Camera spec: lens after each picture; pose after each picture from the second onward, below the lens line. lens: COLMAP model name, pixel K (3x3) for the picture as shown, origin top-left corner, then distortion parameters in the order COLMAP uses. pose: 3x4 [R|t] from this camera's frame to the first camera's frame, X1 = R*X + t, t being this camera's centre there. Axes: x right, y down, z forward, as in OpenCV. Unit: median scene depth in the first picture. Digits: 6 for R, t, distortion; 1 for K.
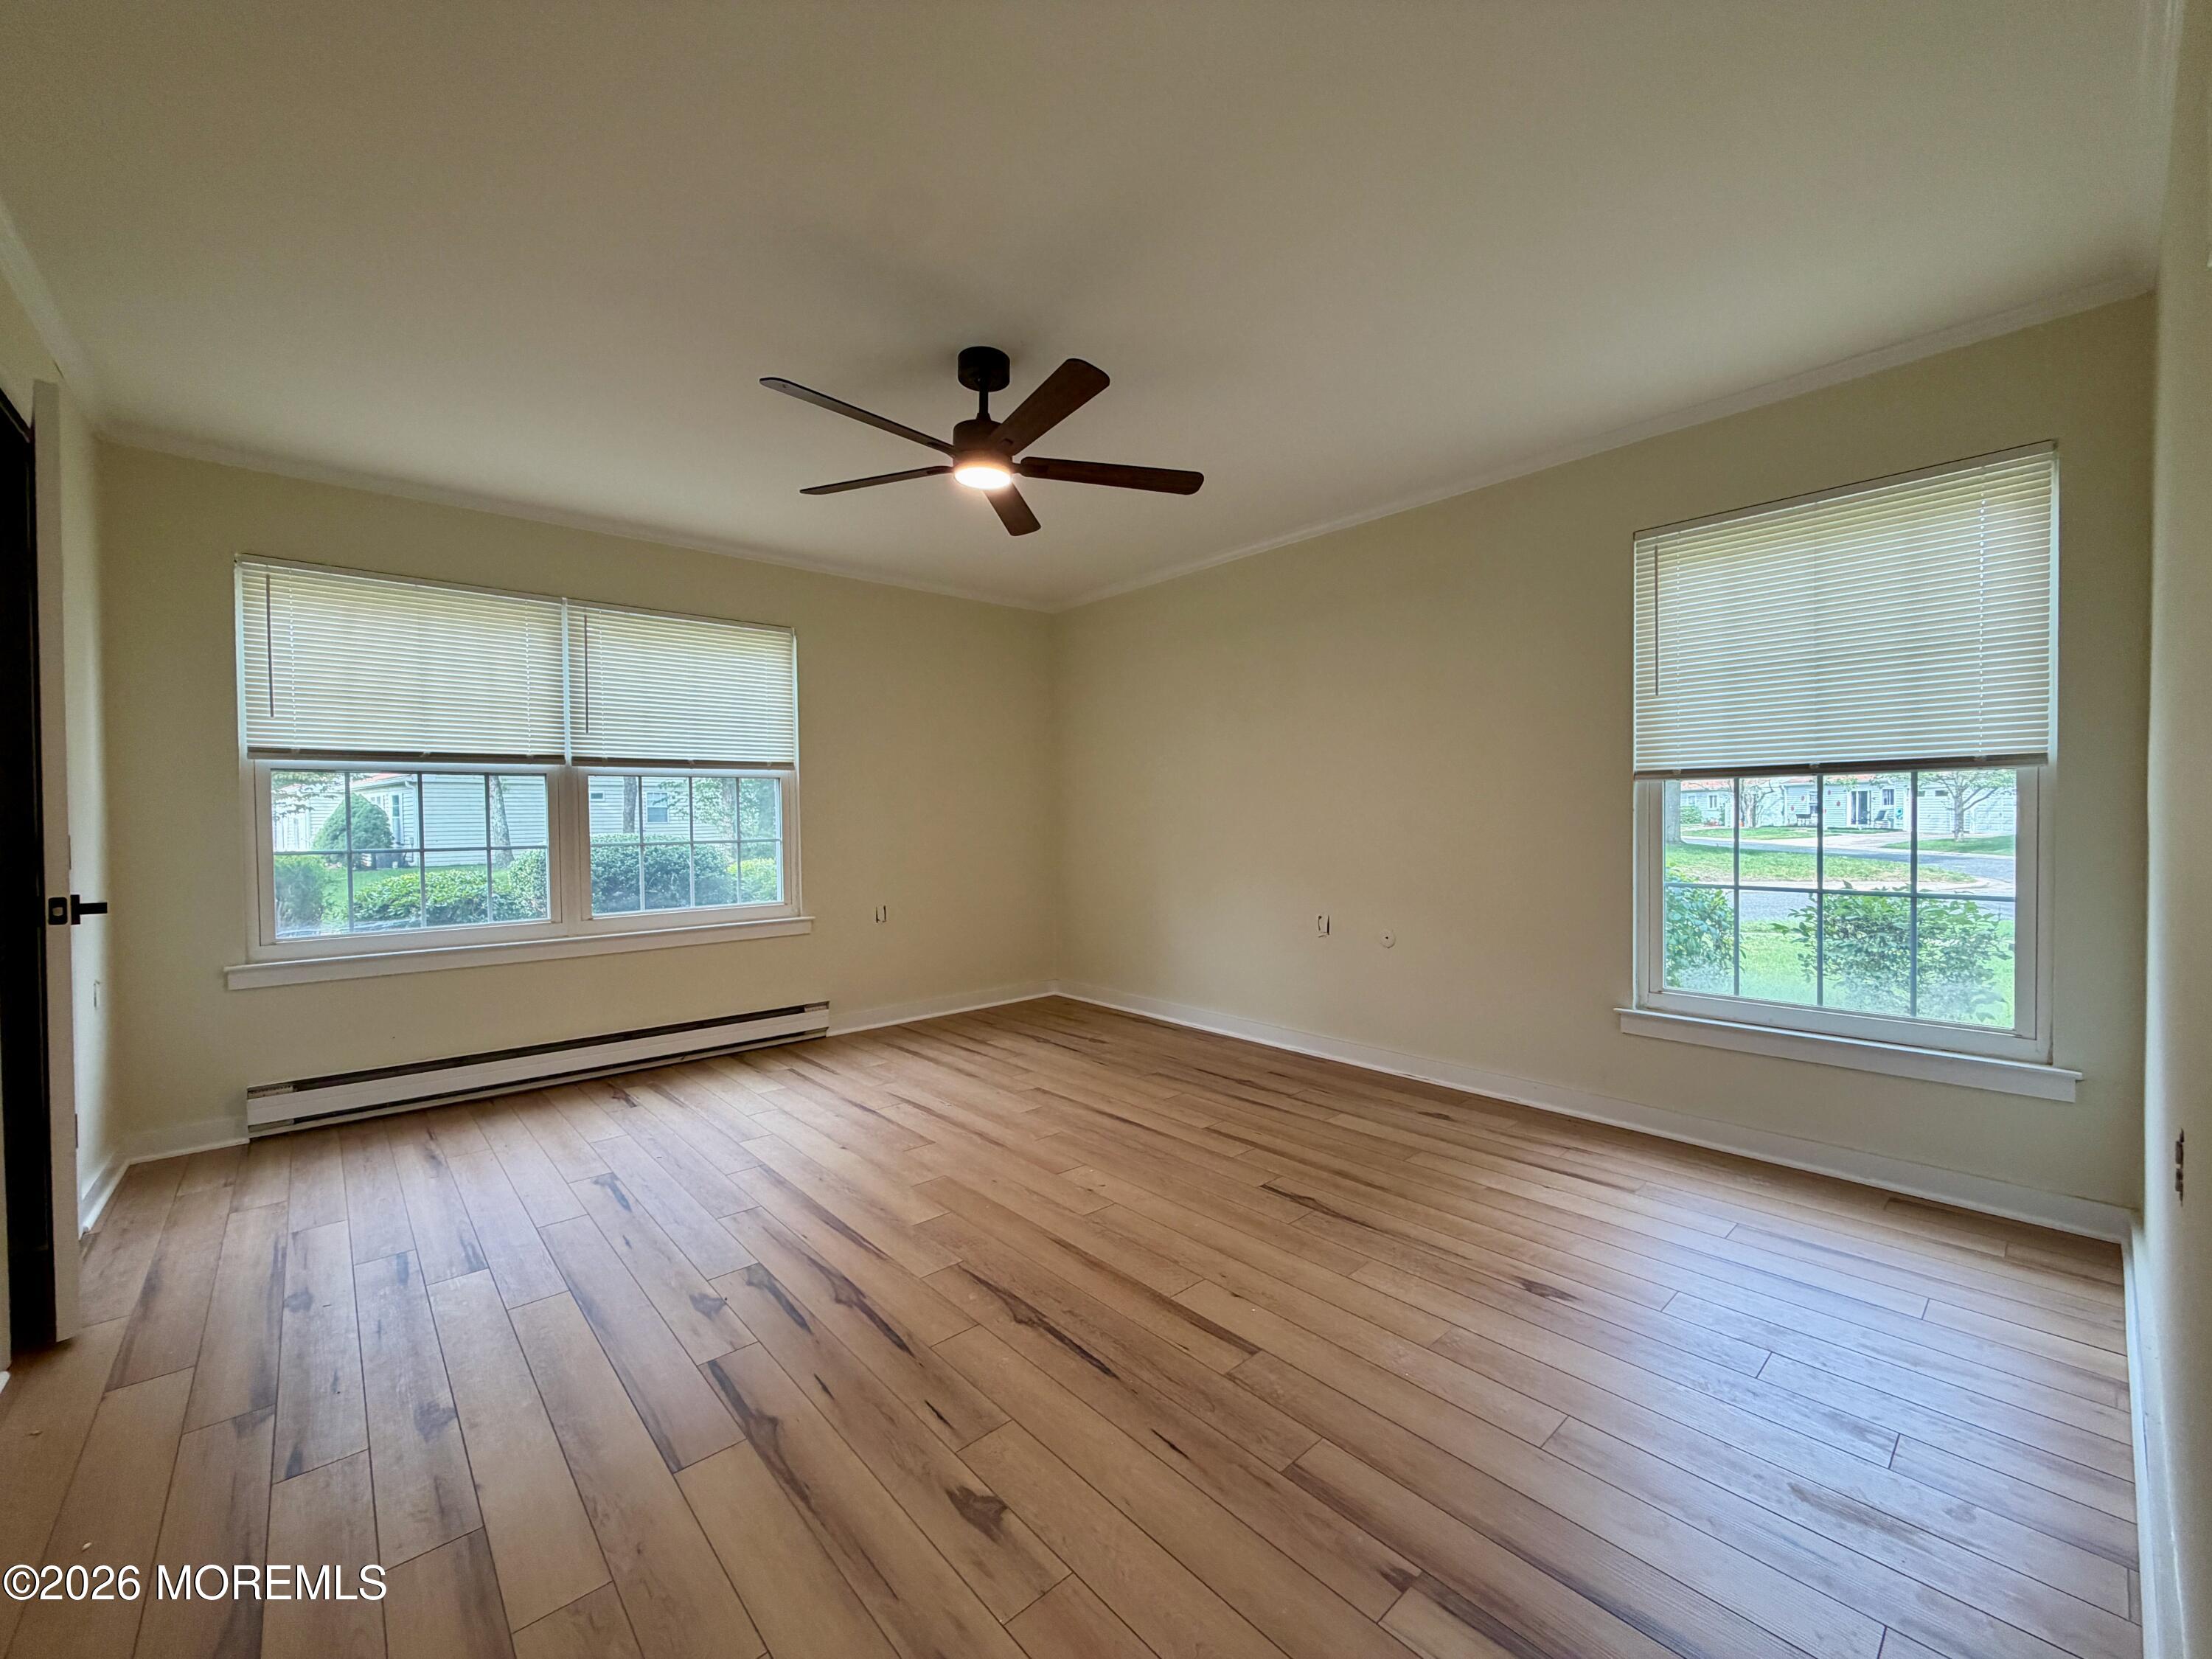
lens RADIAL K [[881.0, 0, 1095.0], [0, 881.0, 834.6], [0, 0, 1]] dist [0.001309, 0.000426]
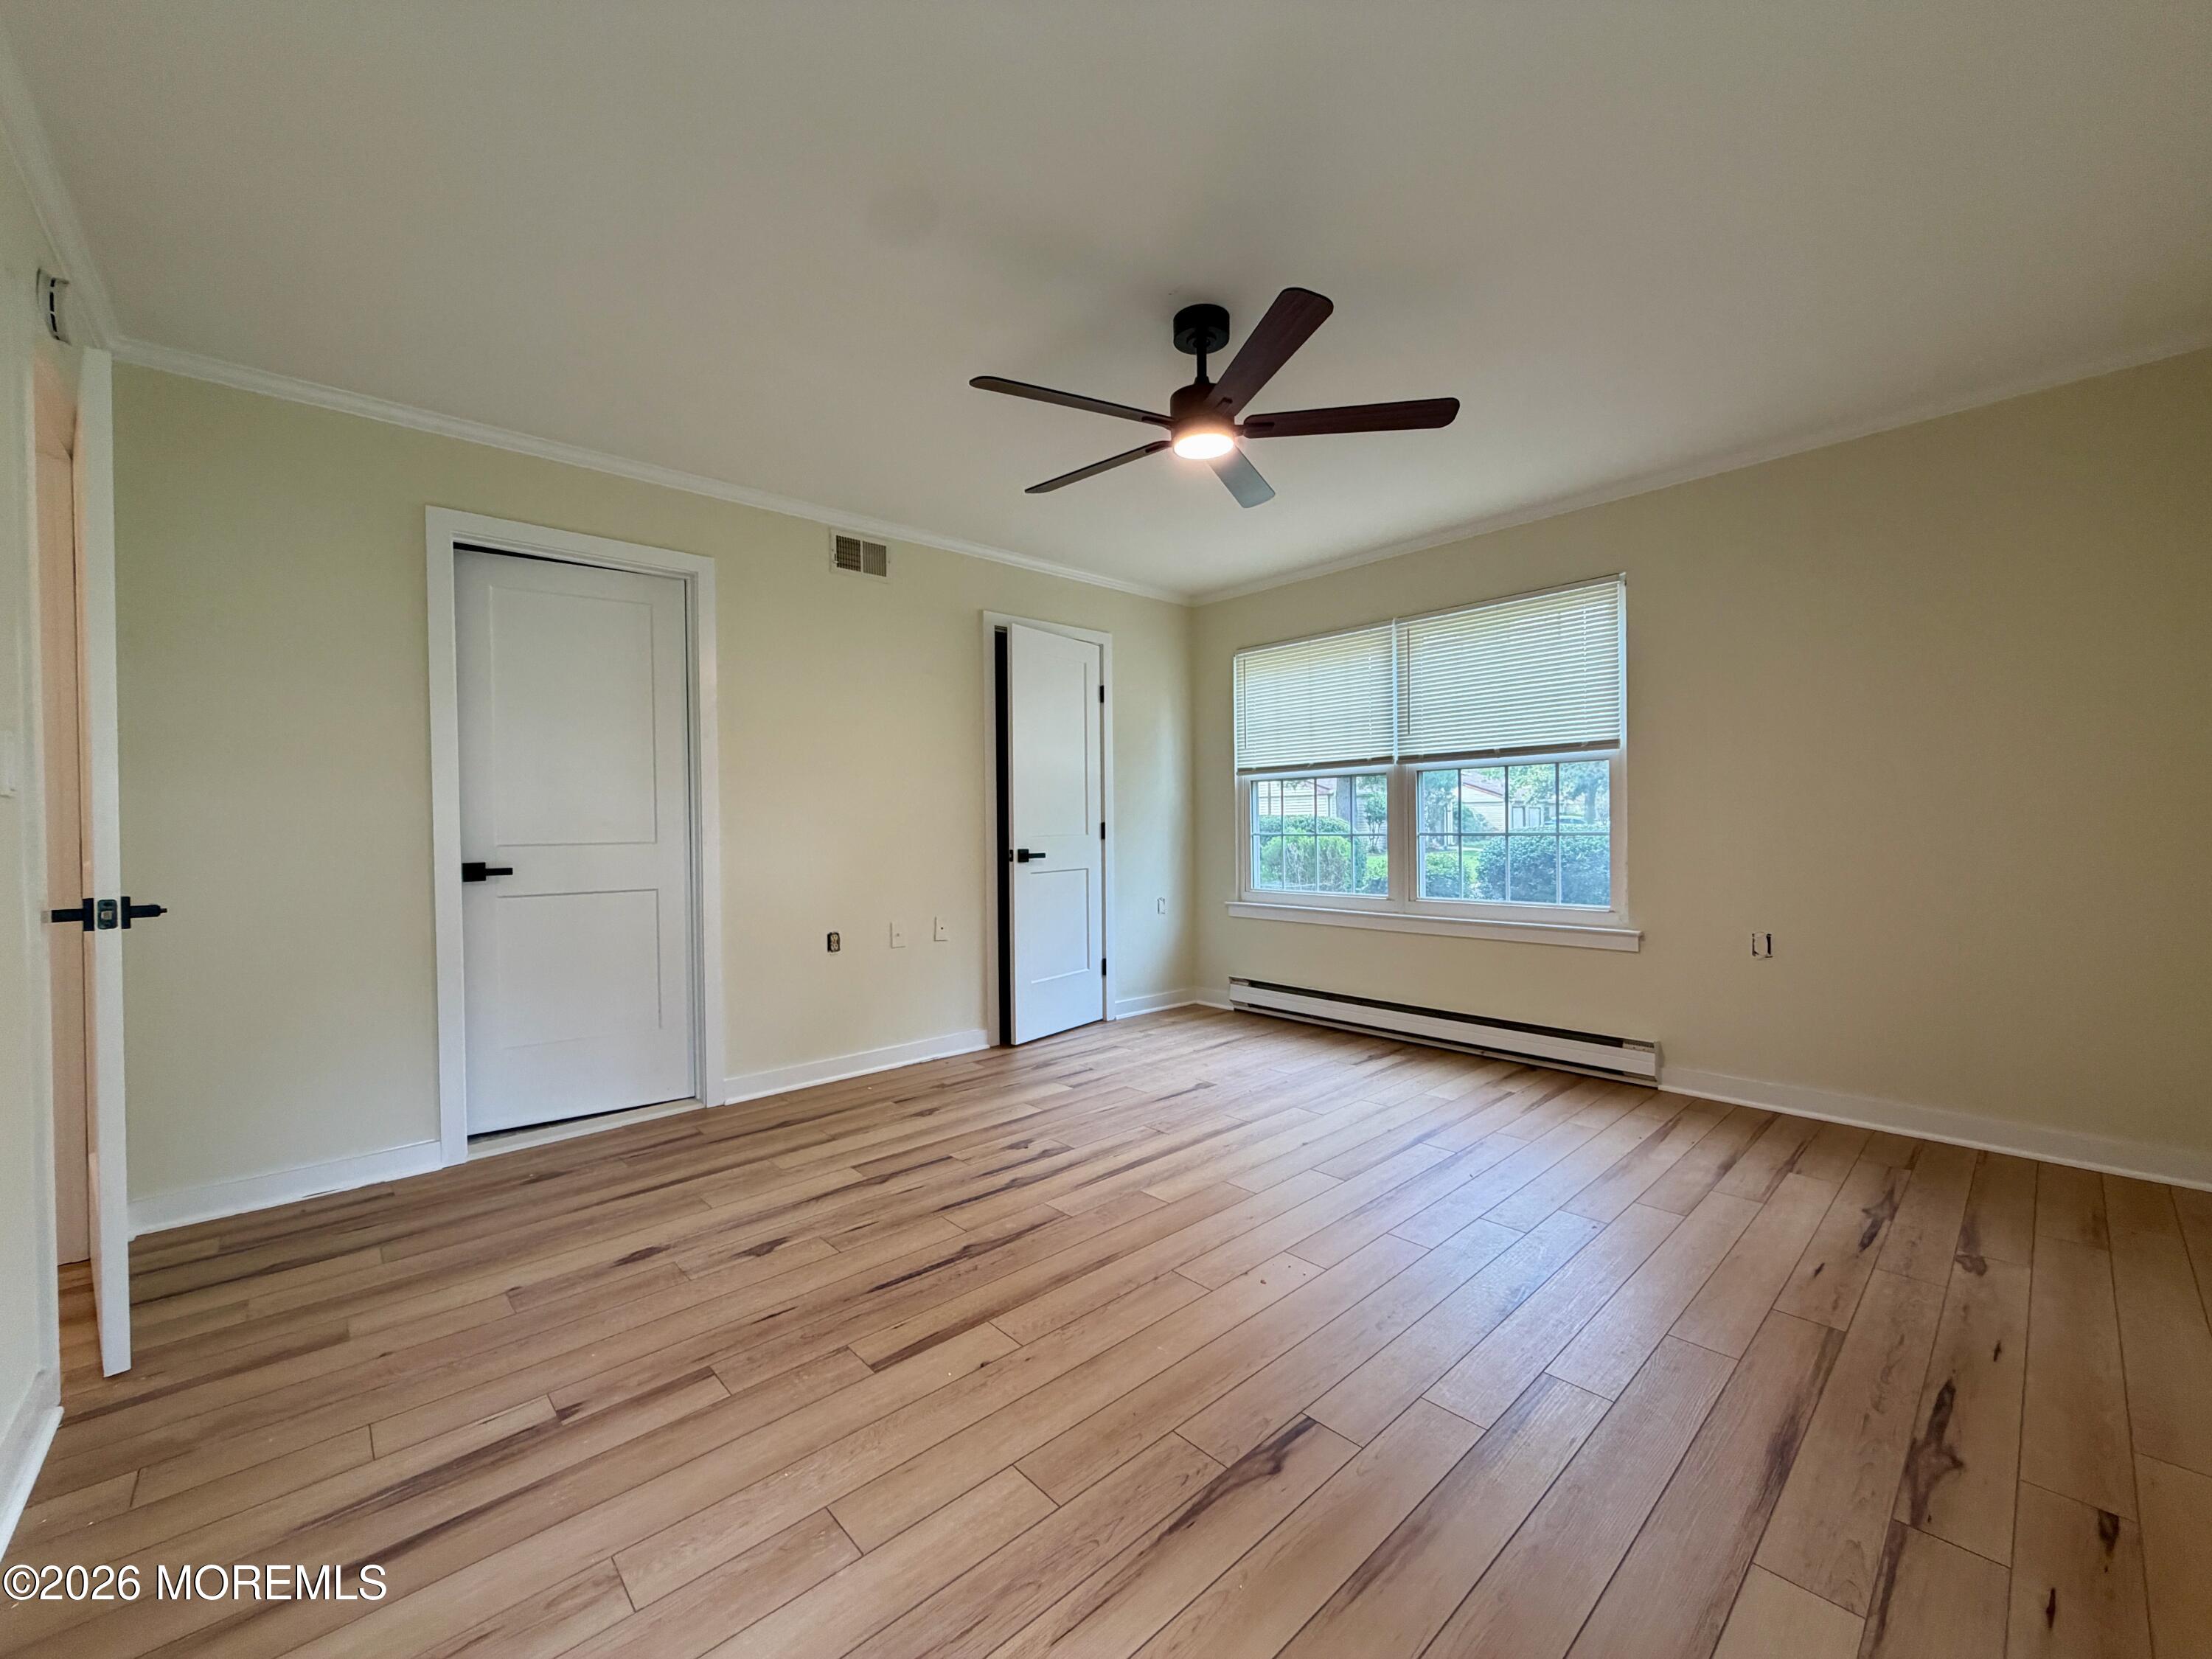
lens RADIAL K [[881.0, 0, 1095.0], [0, 881.0, 834.6], [0, 0, 1]] dist [0.001309, 0.000426]
pose [[0.011448, 0.021512, -0.999703, 0.640372], [-0.006788, 0.999747, 0.021435, -0.010305], [0.999911, 0.006541, 0.011591, 0.691858]]
